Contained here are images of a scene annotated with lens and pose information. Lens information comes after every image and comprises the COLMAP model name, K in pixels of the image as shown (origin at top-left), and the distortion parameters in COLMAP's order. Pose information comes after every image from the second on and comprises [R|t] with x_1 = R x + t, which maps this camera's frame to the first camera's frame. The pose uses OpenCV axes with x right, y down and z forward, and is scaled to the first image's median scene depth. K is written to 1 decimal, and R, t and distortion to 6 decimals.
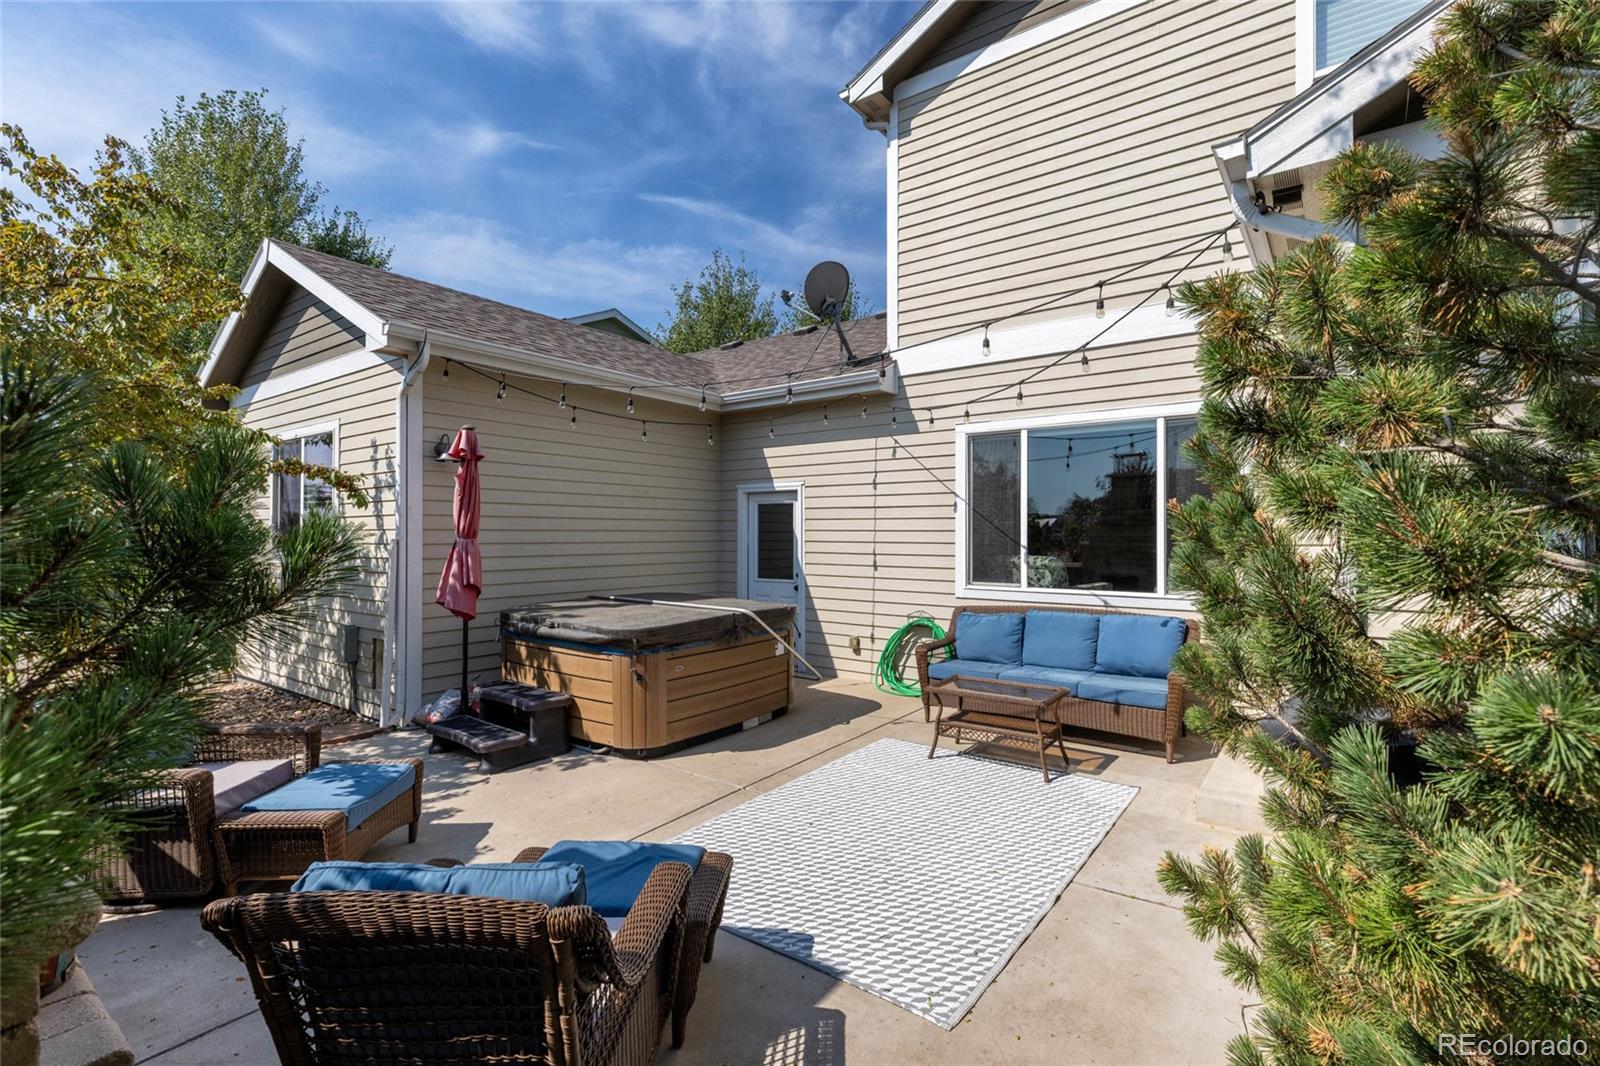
lens RADIAL K [[741.3, 0, 800.0], [0, 741.3, 533.0], [0, 0, 1]] dist [0.003545, 0.000317]
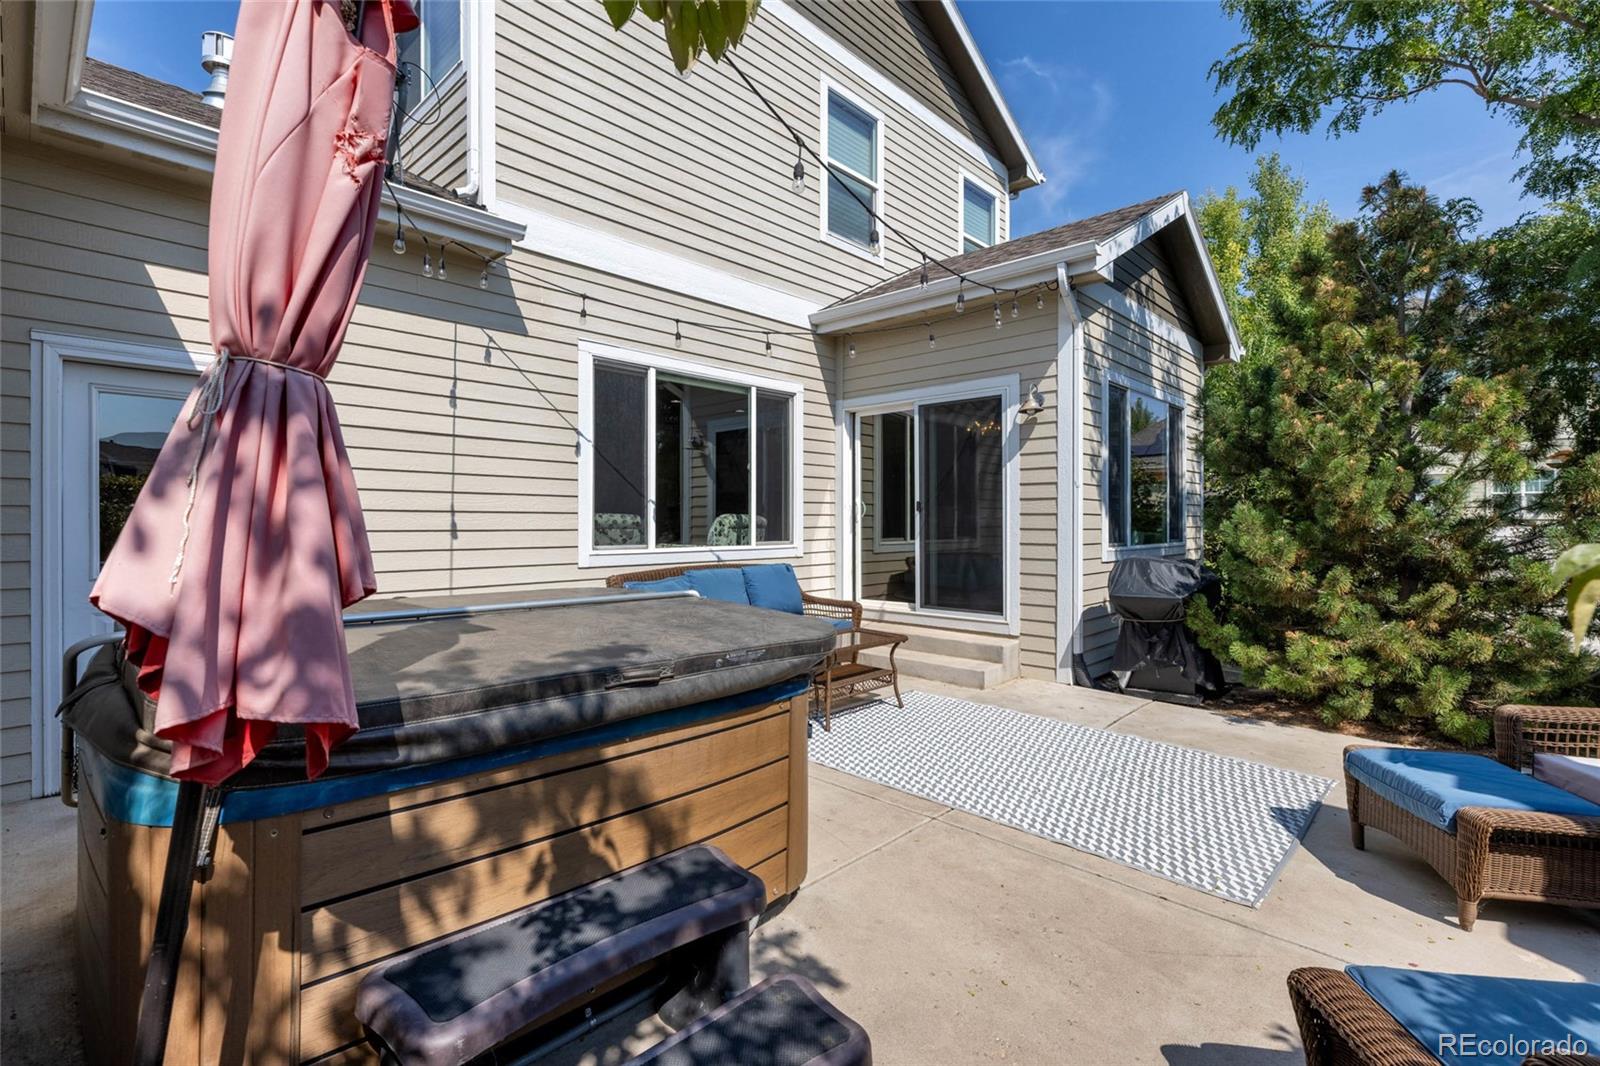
lens RADIAL K [[741.3, 0, 800.0], [0, 741.3, 533.0], [0, 0, 1]] dist [0.003545, 0.000317]
pose [[0.099166, -0.014106, 0.994971, -0.586718], [0.000463, 0.999900, 0.014130, 0.045571], [-0.995071, -0.000940, 0.099163, 0.783495]]
